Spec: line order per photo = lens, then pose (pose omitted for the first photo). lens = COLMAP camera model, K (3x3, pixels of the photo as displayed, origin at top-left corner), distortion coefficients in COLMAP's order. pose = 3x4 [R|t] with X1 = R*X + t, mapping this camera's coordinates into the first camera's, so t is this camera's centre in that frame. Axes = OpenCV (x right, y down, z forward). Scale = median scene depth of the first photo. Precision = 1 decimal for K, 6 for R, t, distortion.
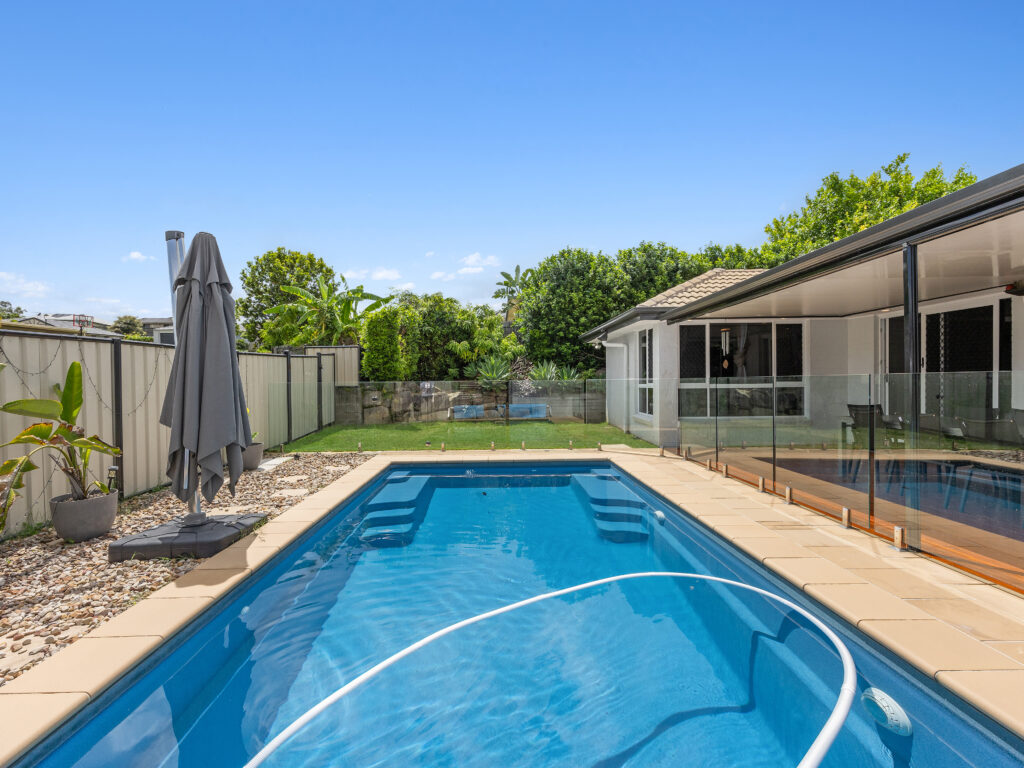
lens RADIAL K [[440.6, 0, 510.2], [0, 440.6, 387.4], [0, 0, 1]] dist [0.001279, -0.000455]
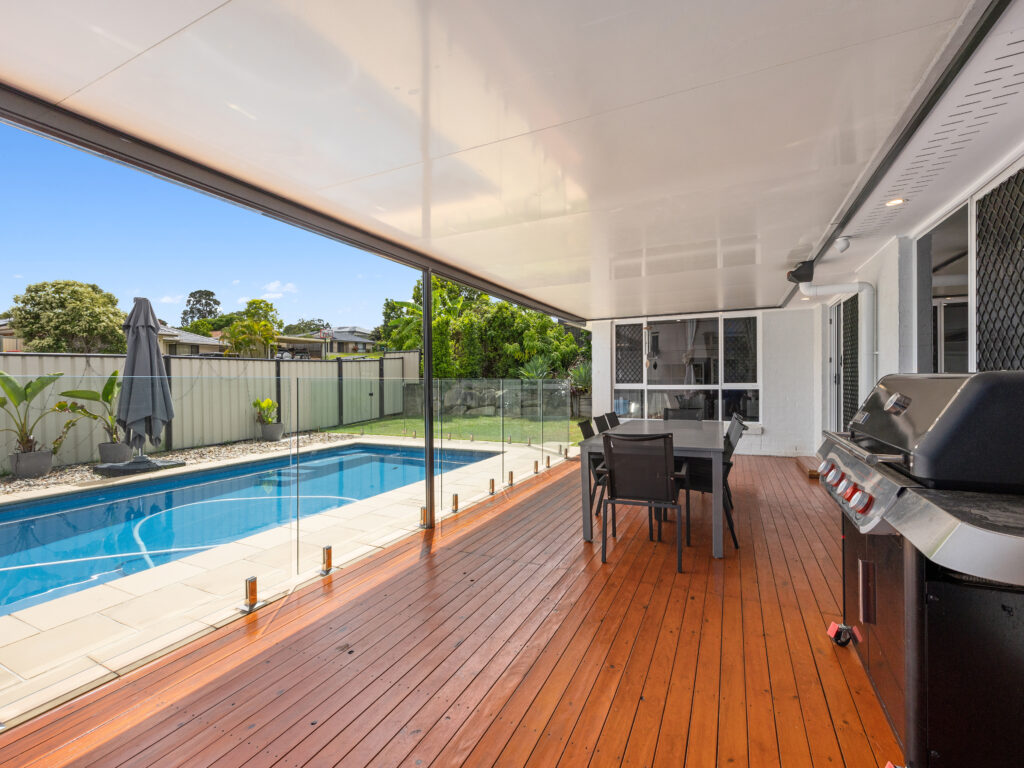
lens RADIAL K [[440.6, 0, 512.8], [0, 440.6, 381.6], [0, 0, 1]] dist [0.001279, -0.000455]
pose [[0.908195, 0.006025, -0.418504, 0.580539], [-0.008887, 0.999949, -0.004890, -0.006968], [0.418453, 0.008160, 0.908202, 0.004678]]
